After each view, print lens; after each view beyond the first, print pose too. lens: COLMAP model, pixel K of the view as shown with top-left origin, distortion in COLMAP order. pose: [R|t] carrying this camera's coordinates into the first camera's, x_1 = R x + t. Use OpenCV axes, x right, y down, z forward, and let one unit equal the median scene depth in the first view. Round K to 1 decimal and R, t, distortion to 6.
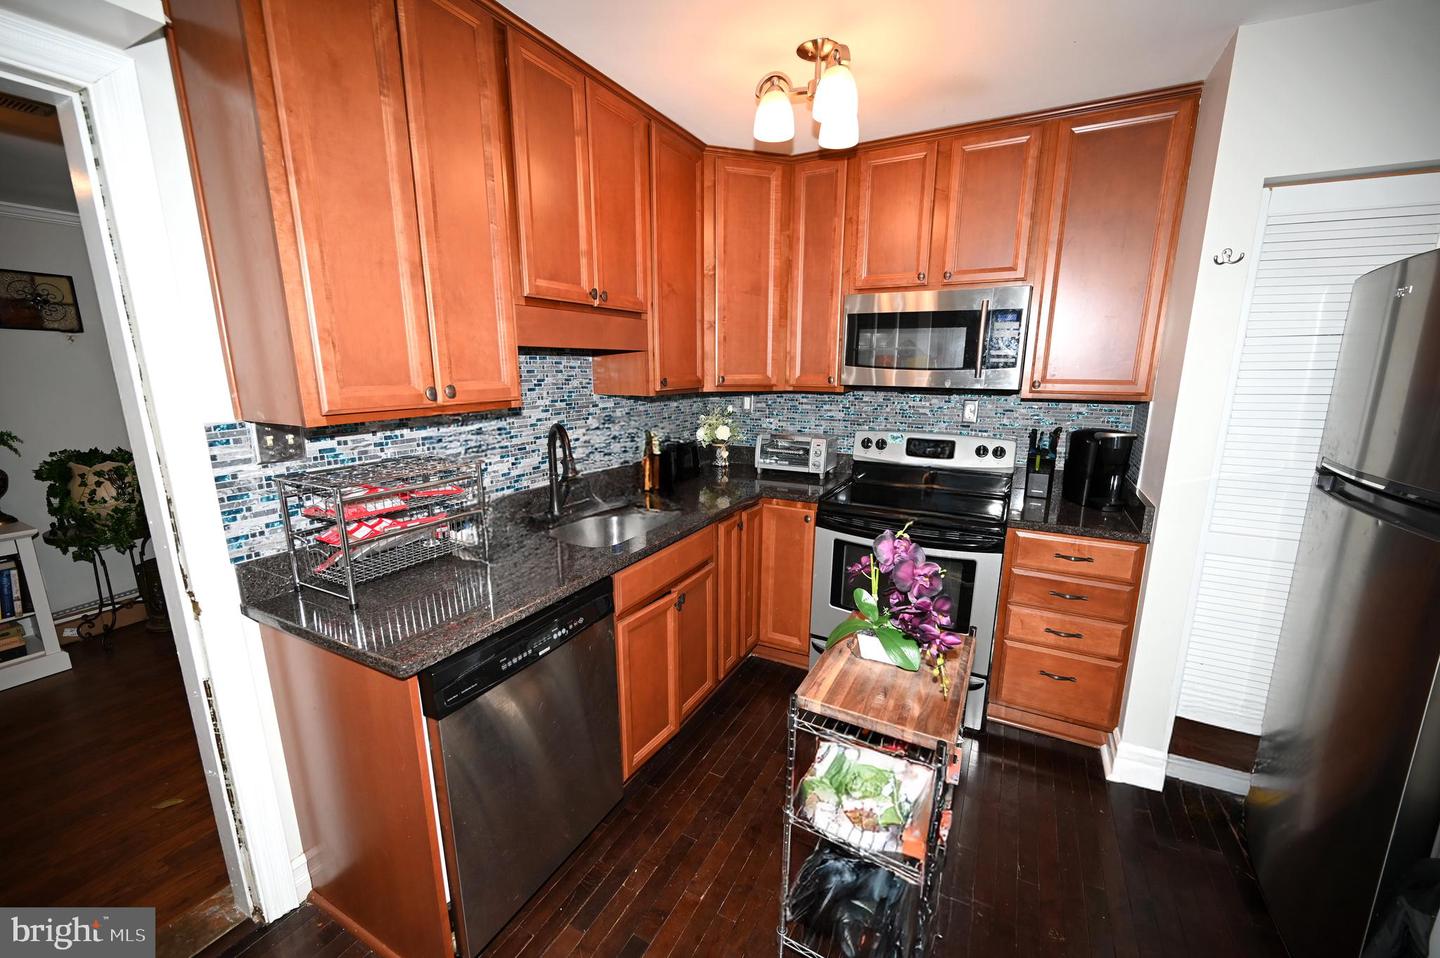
lens RADIAL K [[565.0, 0, 725.7], [0, 565.0, 486.2], [0, 0, 1]] dist [-0.000628, 0.000072]
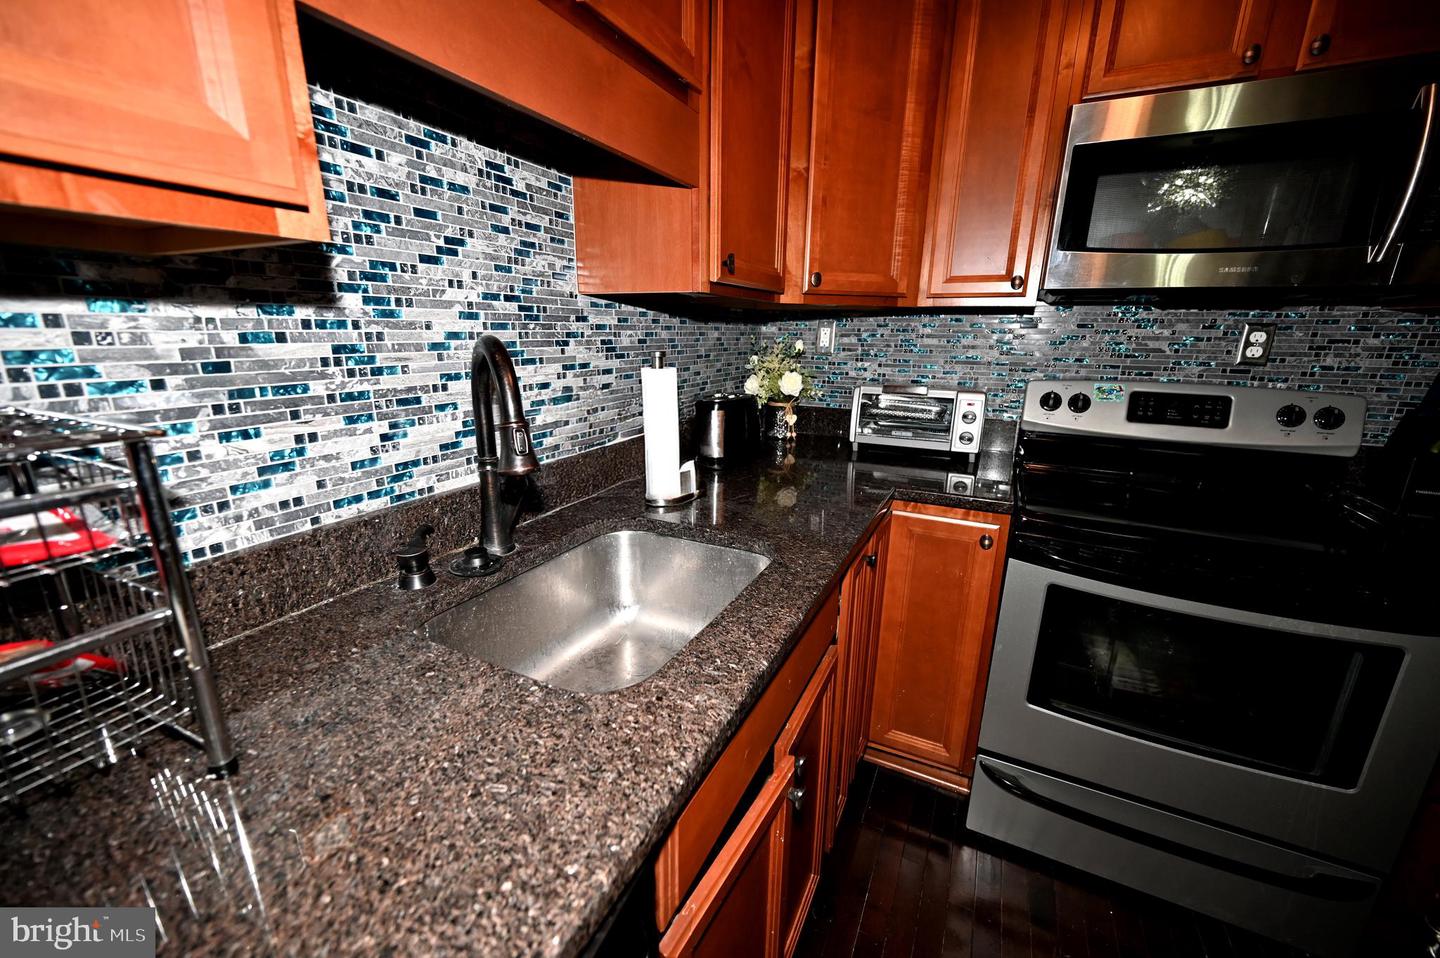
lens RADIAL K [[563.6, 0, 722.1], [0, 563.6, 481.8], [0, 0, 1]] dist [-0.002009, 0.000066]
pose [[0.999721, 0.003209, 0.023413, -0.124958], [-0.004385, 0.998722, 0.050352, -0.025913], [-0.023222, -0.050440, 0.998457, 0.522407]]
